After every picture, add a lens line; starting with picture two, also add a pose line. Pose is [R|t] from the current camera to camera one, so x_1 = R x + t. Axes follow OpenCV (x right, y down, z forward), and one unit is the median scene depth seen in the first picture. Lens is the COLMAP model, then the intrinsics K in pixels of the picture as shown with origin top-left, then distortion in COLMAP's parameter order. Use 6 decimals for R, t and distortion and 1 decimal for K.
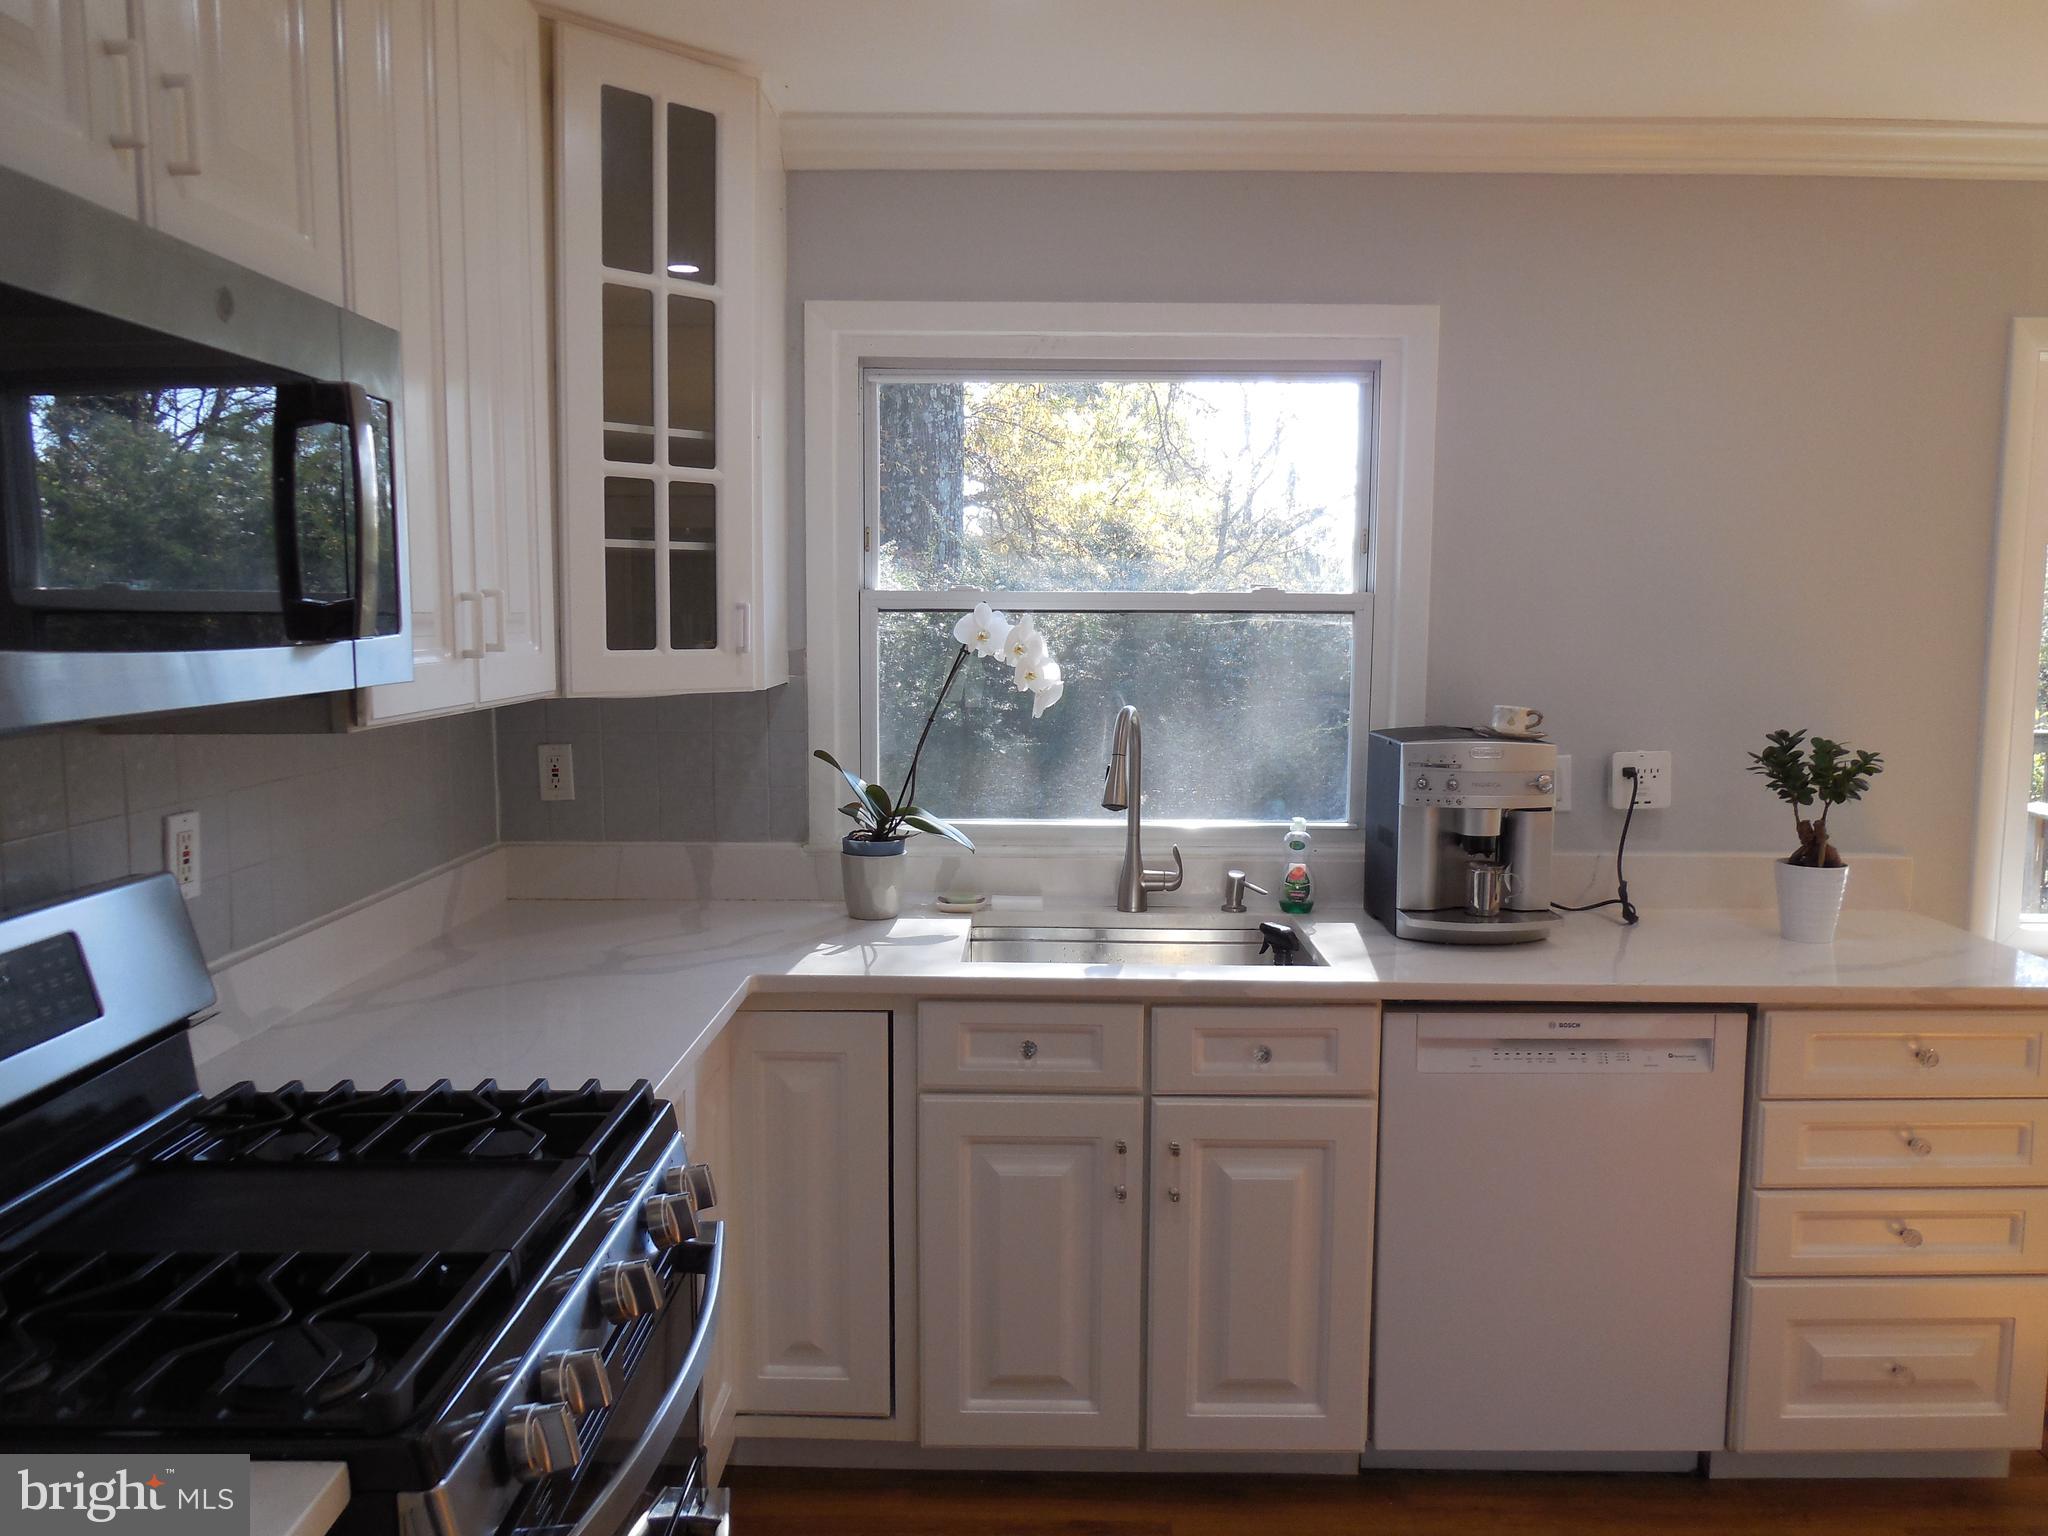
lens RADIAL K [[1542.2, 0, 1026.3], [0, 1542.2, 773.3], [0, 0, 1]] dist [-0.012198, 0.022875]
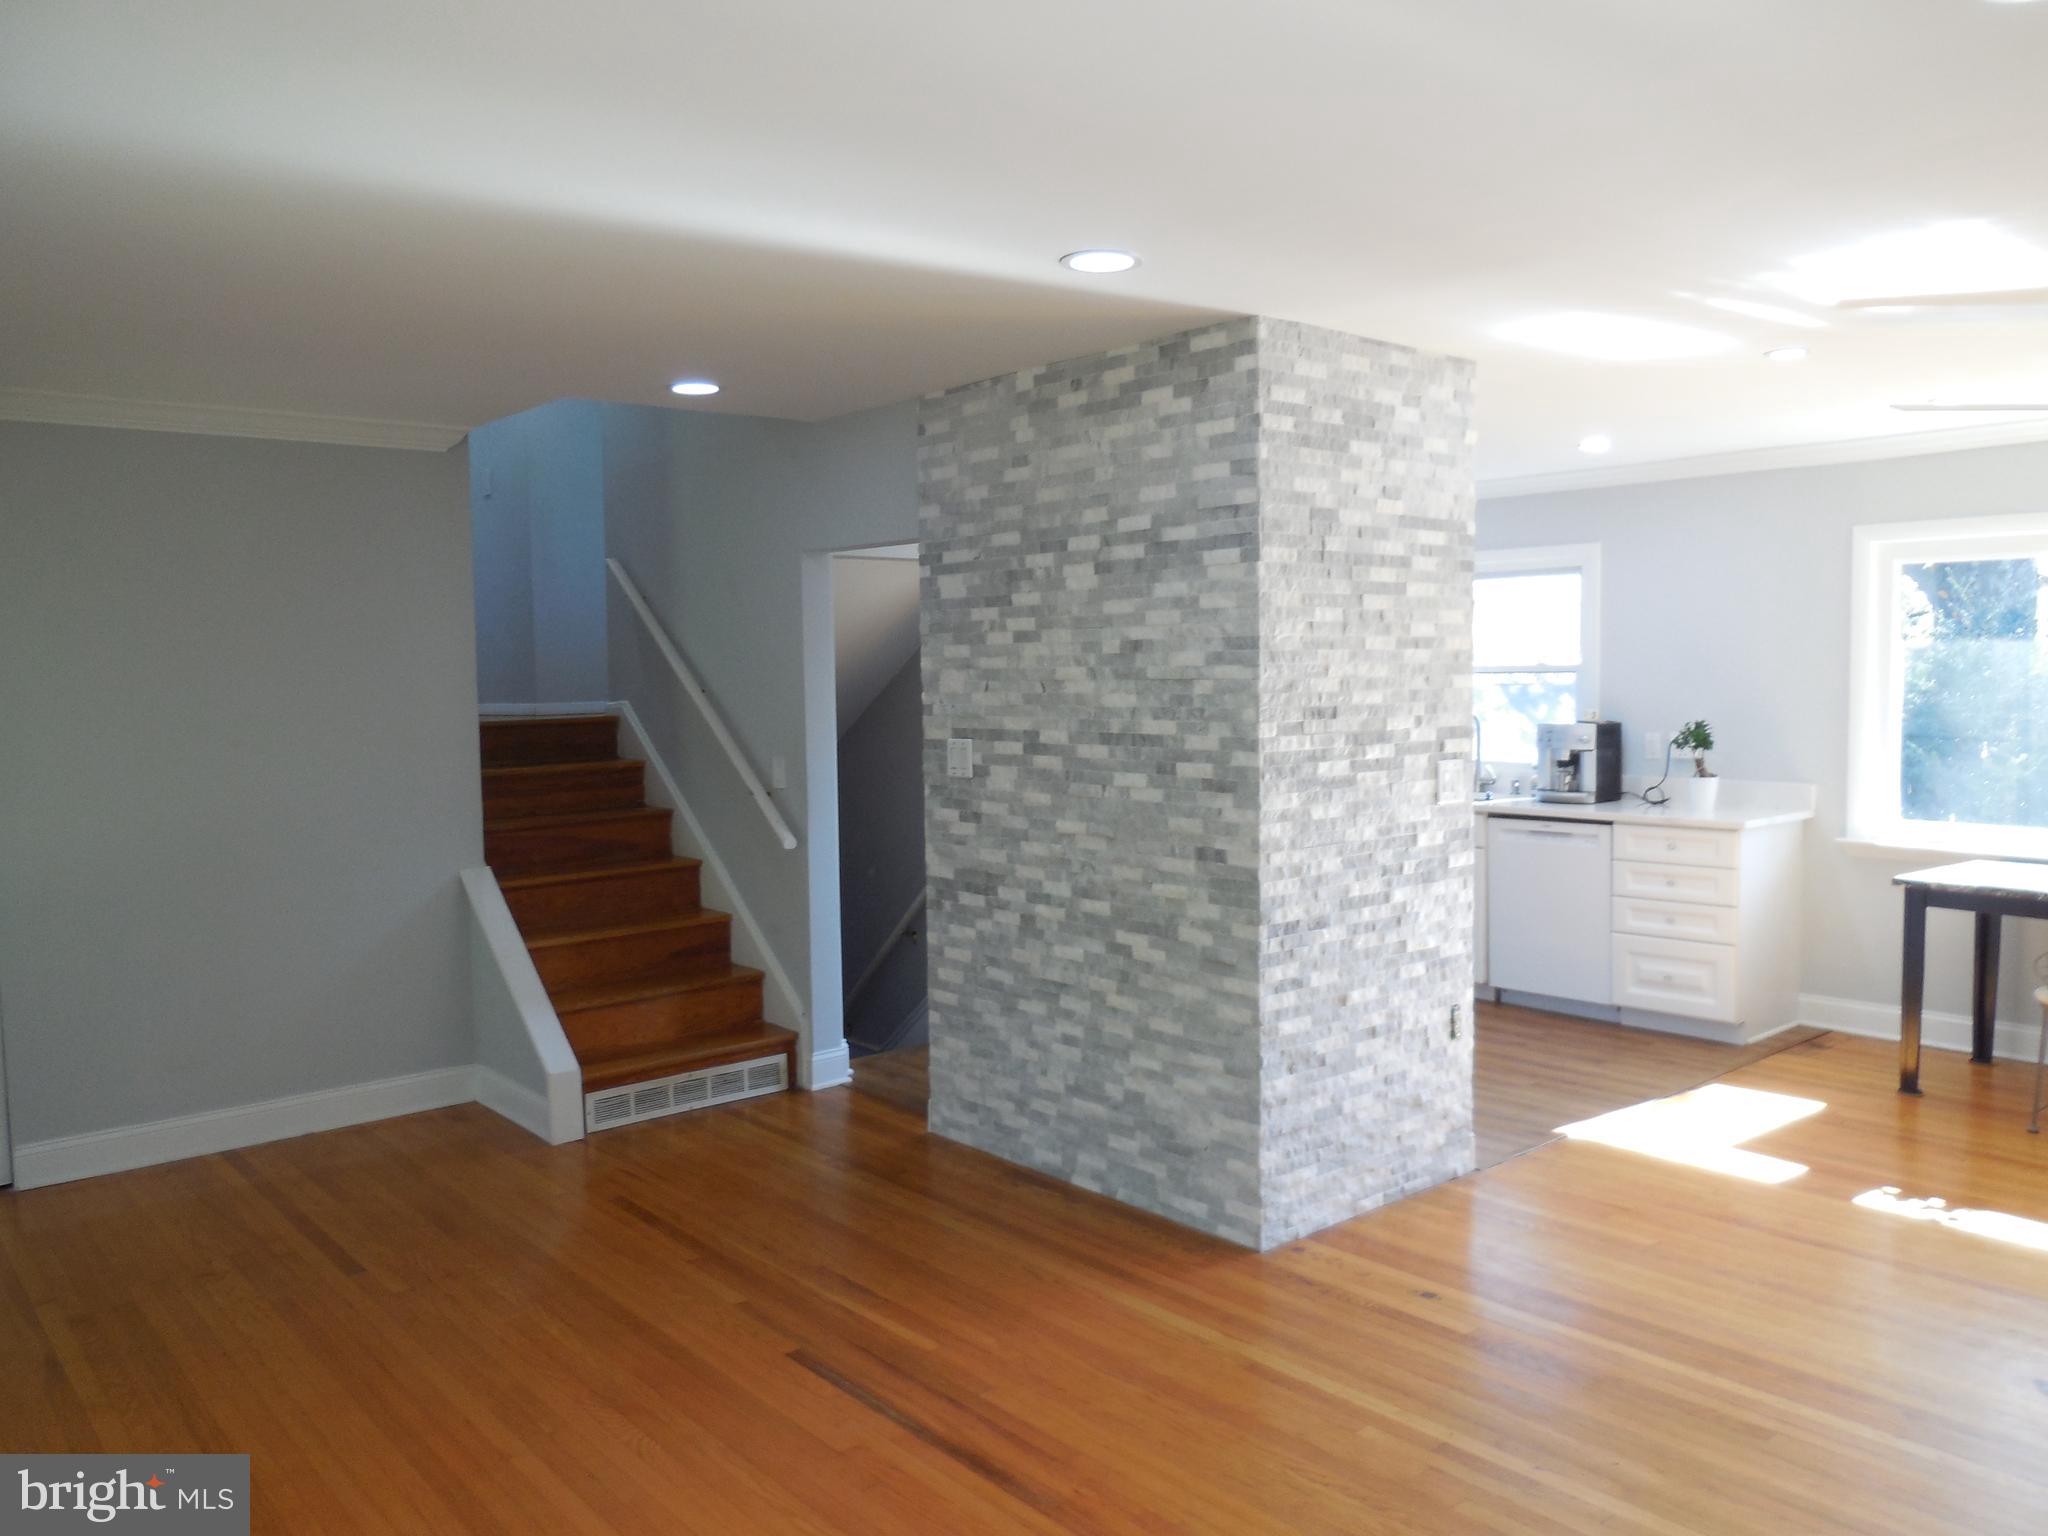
lens RADIAL K [[1542.2, 0, 1019.9], [0, 1542.2, 760.7], [0, 0, 1]] dist [-0.012198, 0.022875]
pose [[0.653030, 0.026052, -0.756884, 1.712235], [-0.077776, 0.996431, -0.032806, 0.204464], [0.753328, 0.080291, 0.652725, -1.369309]]
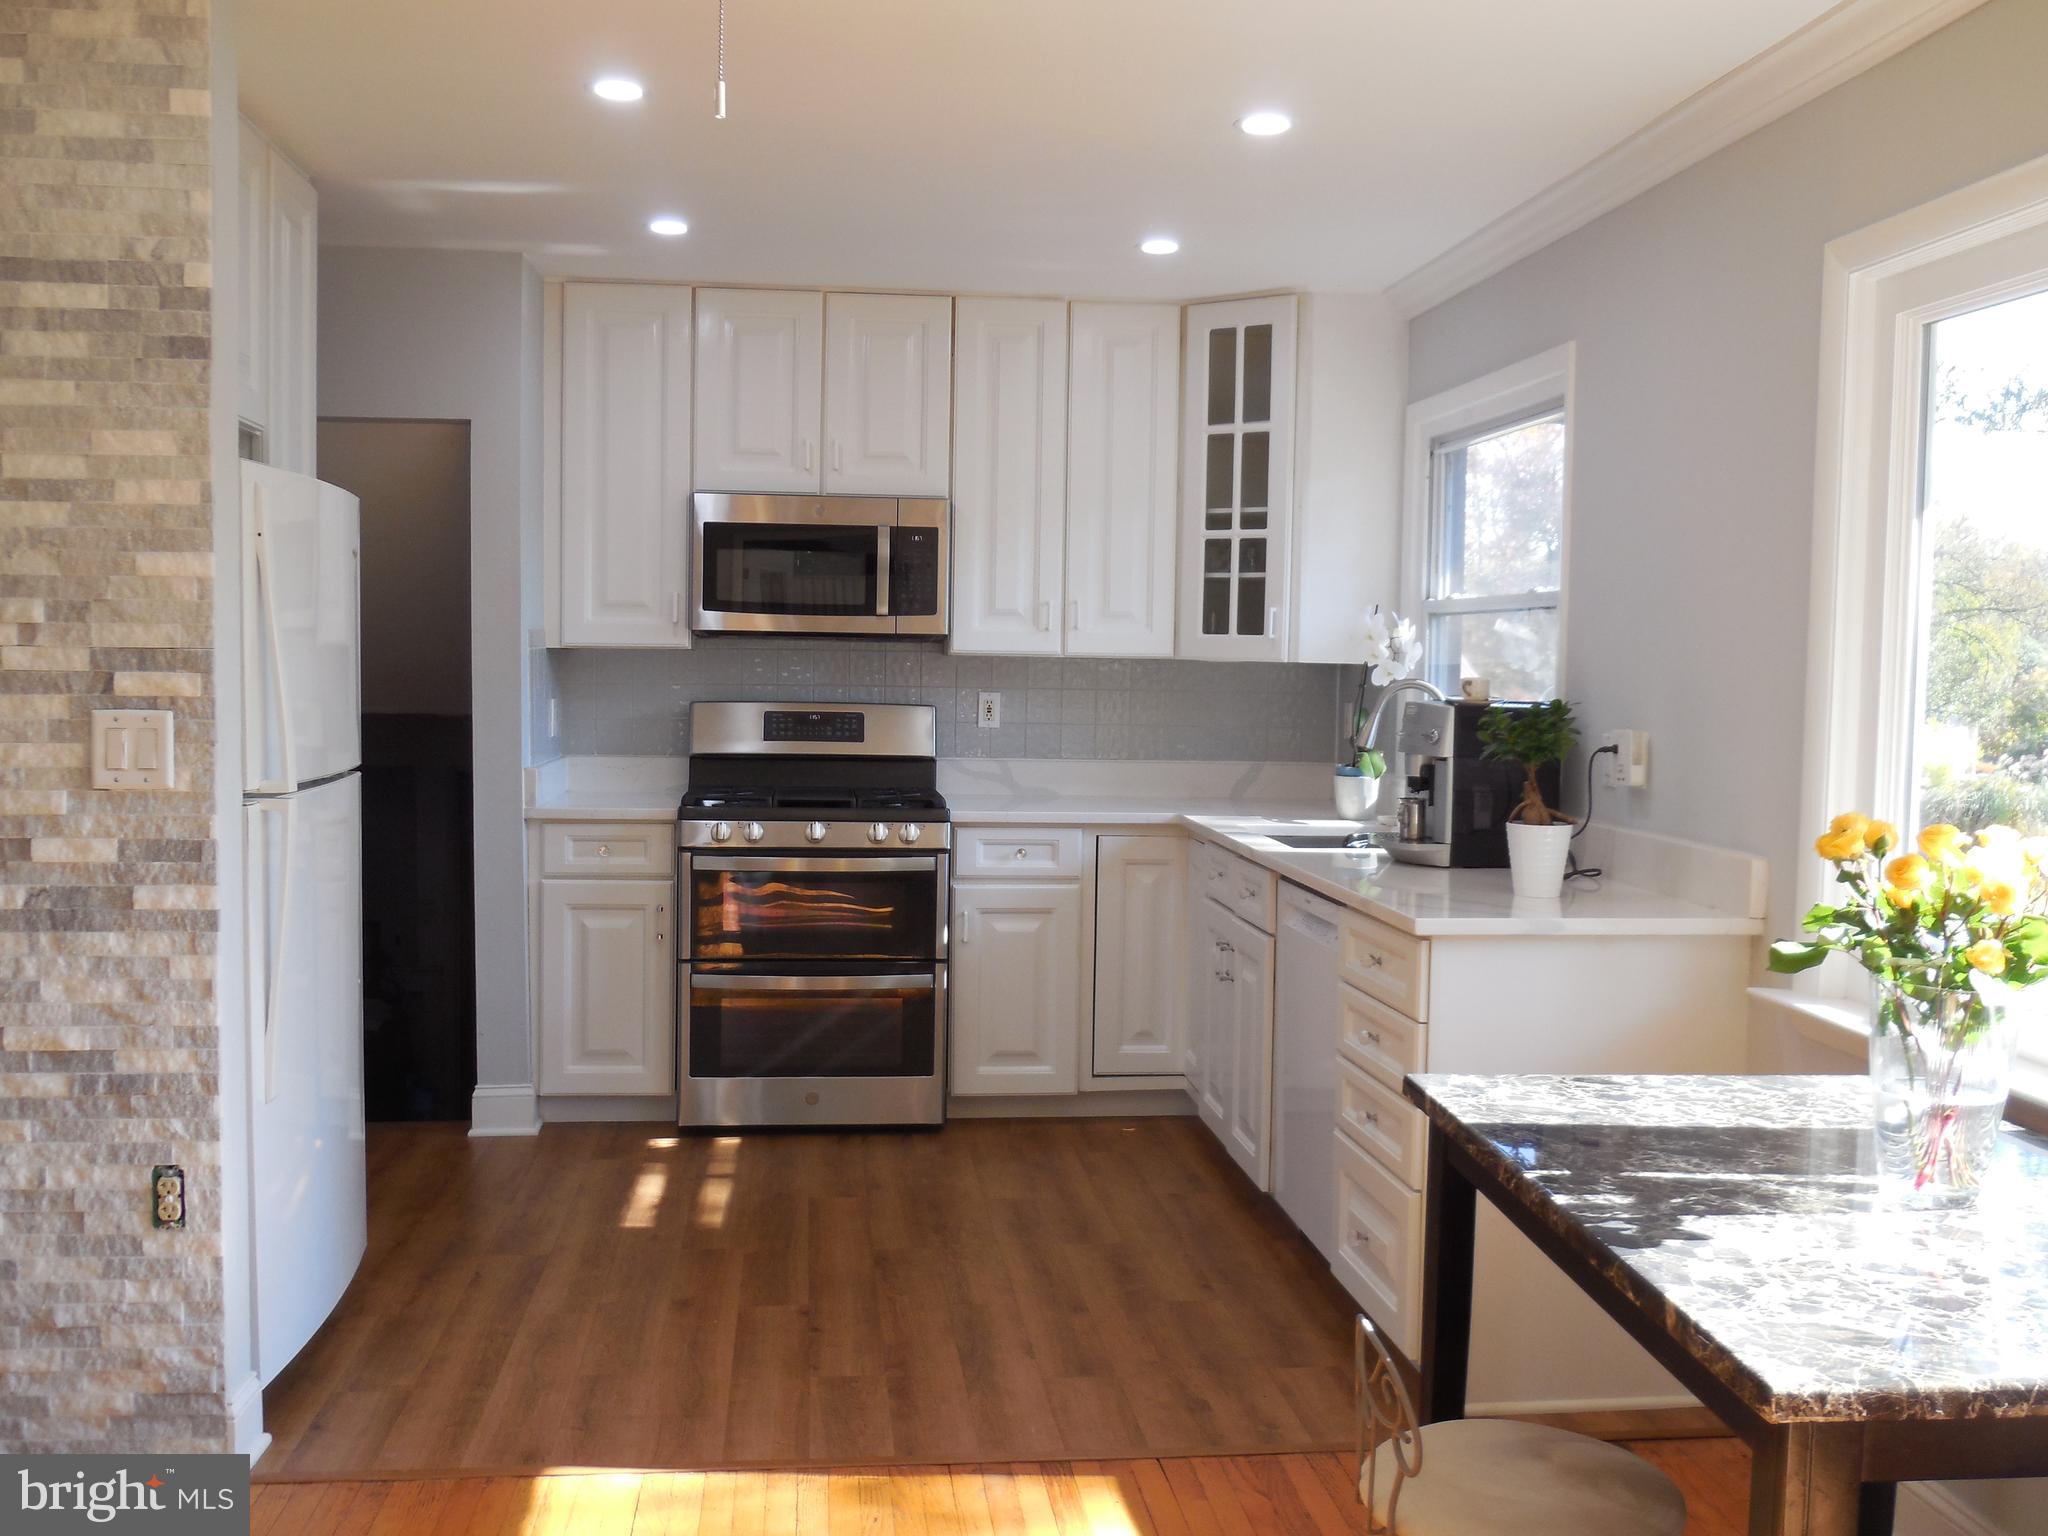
lens RADIAL K [[1968.0, 0, 1026.9], [0, 1968.0, 784.4], [0, 0, 1]] dist [-0.025905, 0.000000]
pose [[0.120577, 0.058202, -0.990996, 1.960567], [-0.141731, 0.989062, 0.040843, 0.027956], [0.982534, 0.135530, 0.127508, 0.523281]]
